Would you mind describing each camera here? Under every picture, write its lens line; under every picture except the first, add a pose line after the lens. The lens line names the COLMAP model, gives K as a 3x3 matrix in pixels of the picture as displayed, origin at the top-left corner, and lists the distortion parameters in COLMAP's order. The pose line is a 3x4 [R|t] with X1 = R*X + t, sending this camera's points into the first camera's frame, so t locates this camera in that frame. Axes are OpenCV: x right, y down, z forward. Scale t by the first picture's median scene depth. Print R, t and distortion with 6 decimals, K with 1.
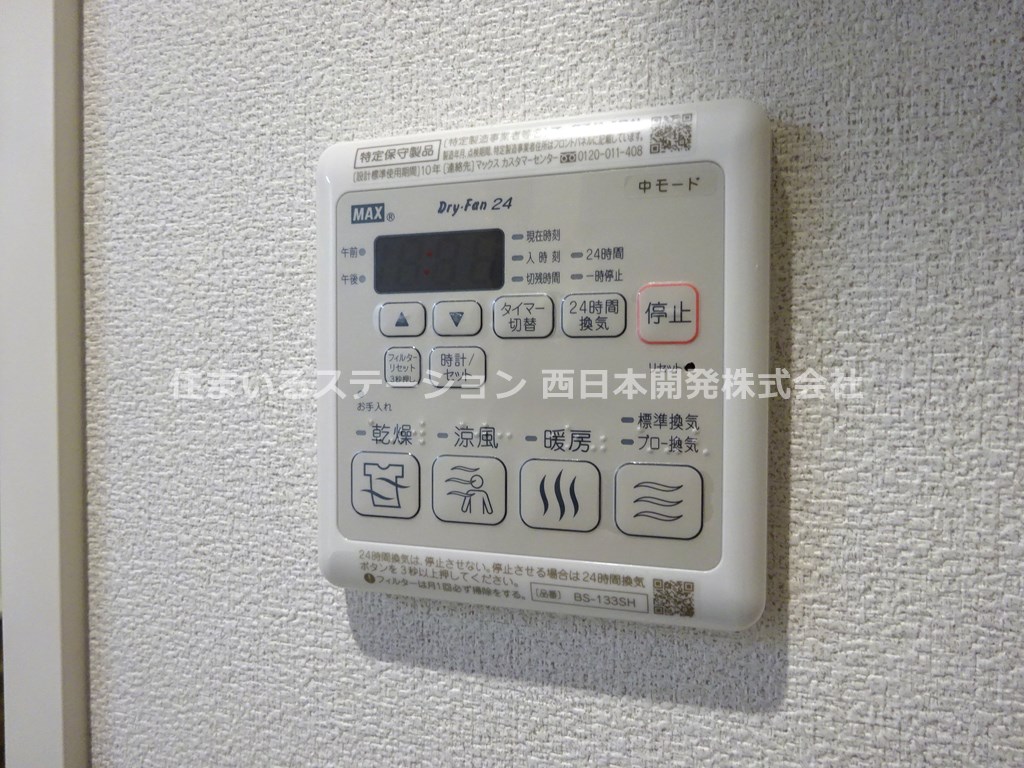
lens RADIAL K [[738.6, 0, 512.0], [0, 738.6, 384.0], [0, 0, 1]] dist [-0.000177, -0.001035]
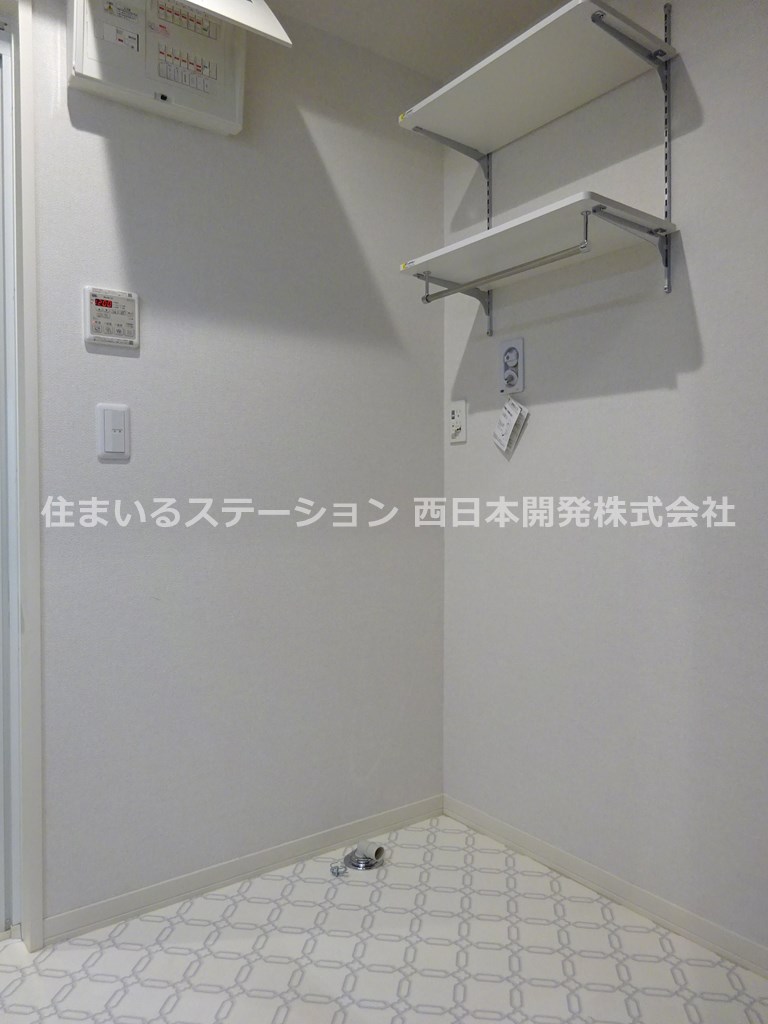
lens RADIAL K [[738.6, 0, 384.0], [0, 738.6, 512.0], [0, 0, 1]] dist [-0.000177, -0.001035]
pose [[0.565531, -0.014191, 0.824605, -5.540034], [0.019974, 0.999794, 0.003507, 2.373055], [-0.824485, 0.014488, 0.565698, -6.737548]]
